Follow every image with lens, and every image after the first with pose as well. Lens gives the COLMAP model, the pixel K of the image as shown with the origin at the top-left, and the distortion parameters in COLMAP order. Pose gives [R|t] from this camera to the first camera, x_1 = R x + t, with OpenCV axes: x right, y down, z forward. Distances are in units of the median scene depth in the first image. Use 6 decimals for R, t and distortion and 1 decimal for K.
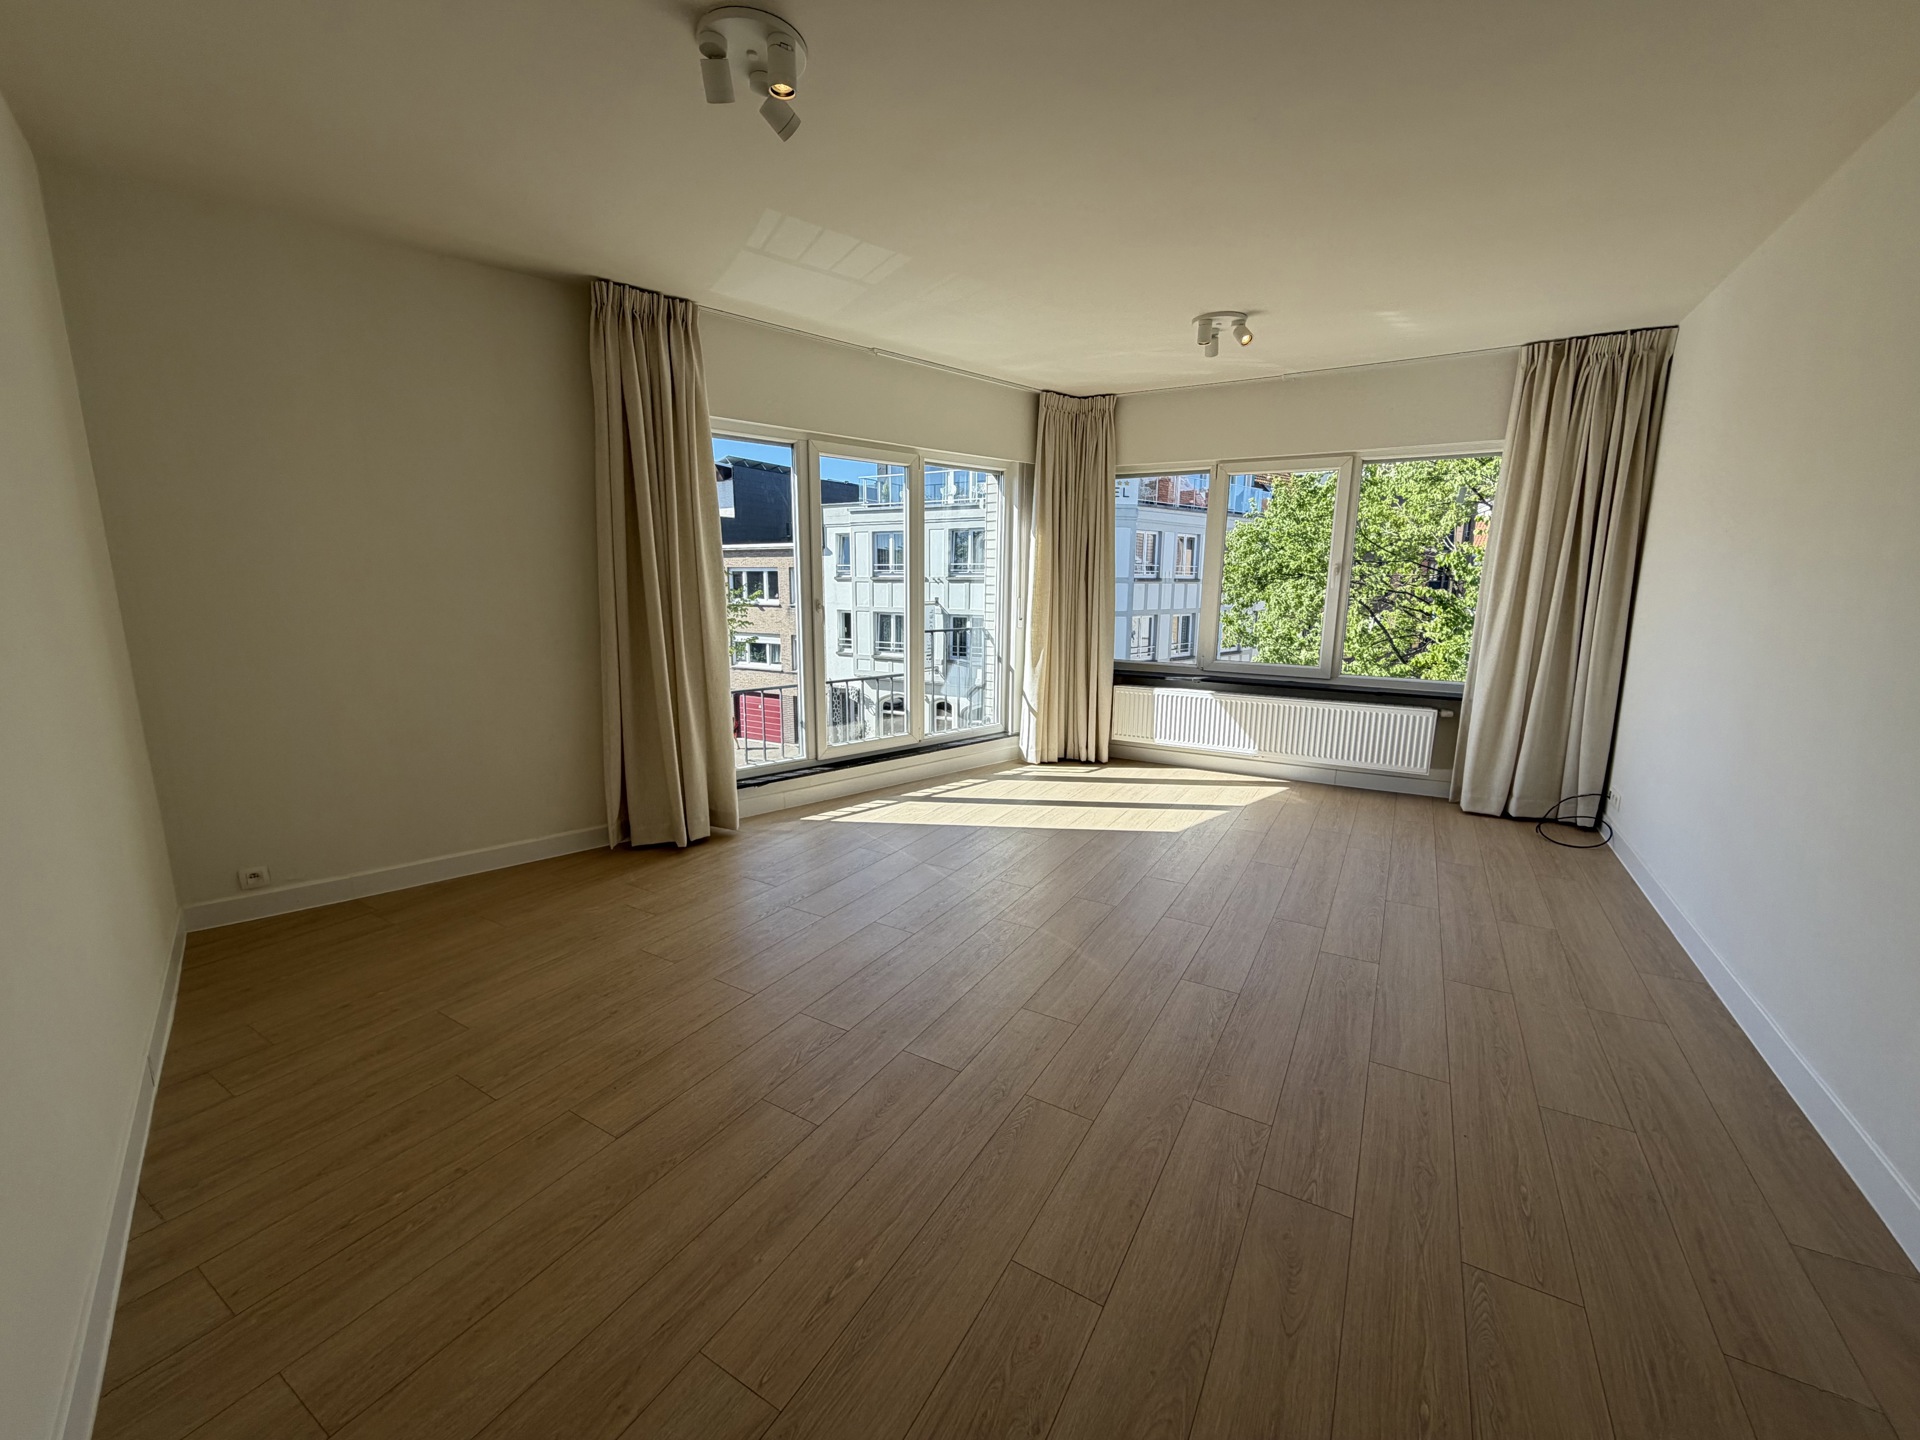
lens RADIAL K [[767.5, 0, 957.4], [0, 767.5, 723.3], [0, 0, 1]] dist [0.002651, -0.000588]
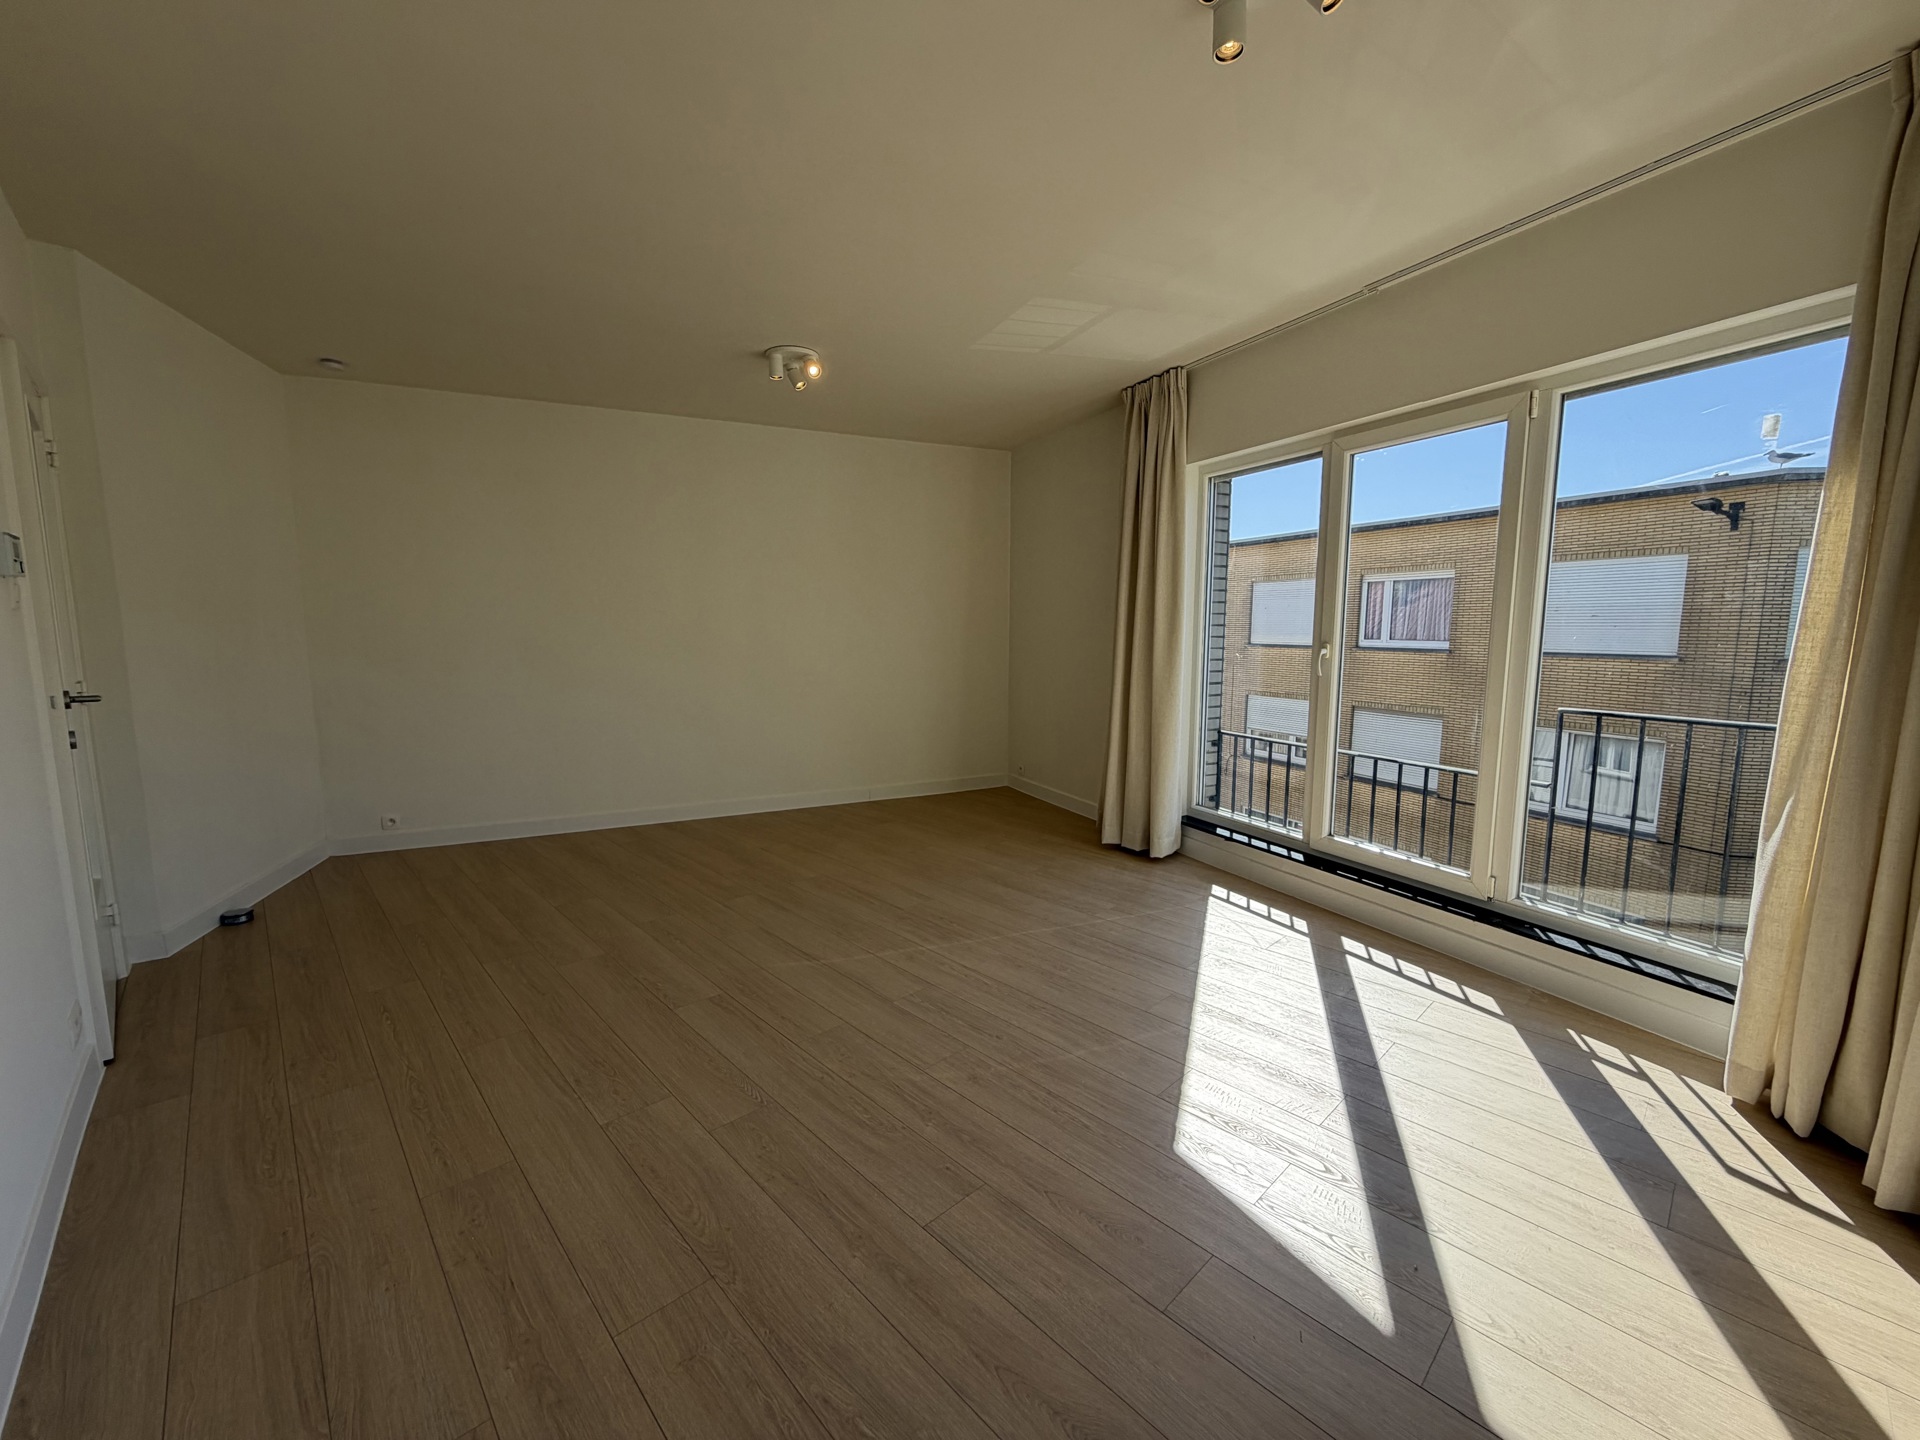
lens RADIAL K [[767.5, 0, 952.0], [0, 767.5, 721.6], [0, 0, 1]] dist [0.002651, -0.000588]
pose [[-0.281299, 0.112263, -0.953031, 0.661913], [-0.178860, 0.969597, 0.167007, -0.142972], [0.942804, 0.217438, -0.252668, 0.846583]]
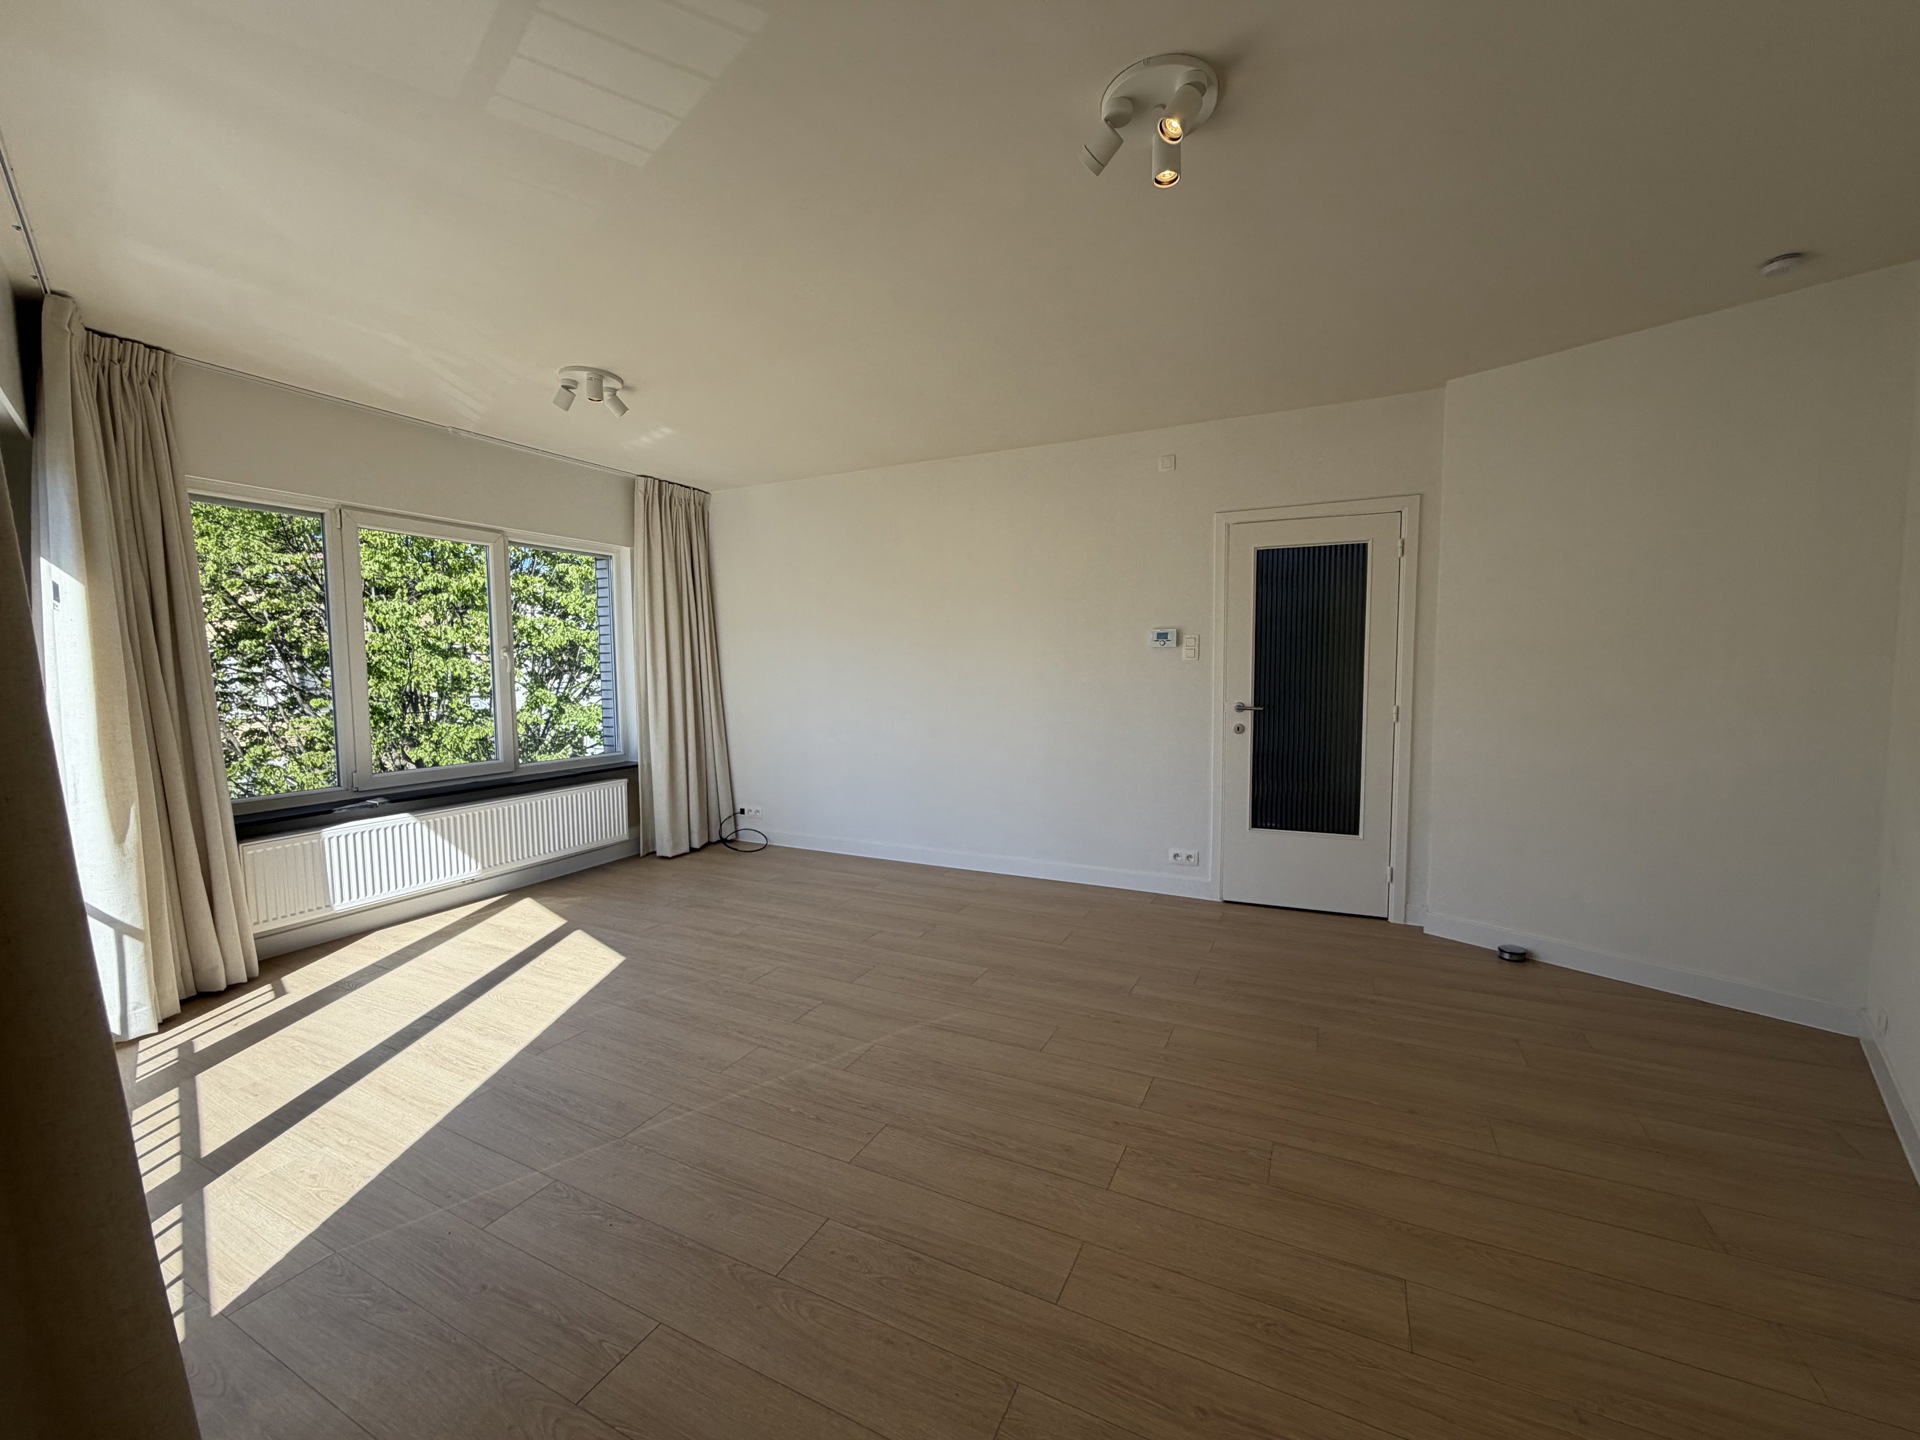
lens RADIAL K [[767.5, 0, 958.3], [0, 767.5, 719.7], [0, 0, 1]] dist [0.002651, -0.000588]
pose [[-0.071705, -0.079129, 0.994282, -0.500880], [0.193451, 0.976816, 0.091690, -0.108825], [-0.978486, 0.198919, -0.054735, 0.577714]]
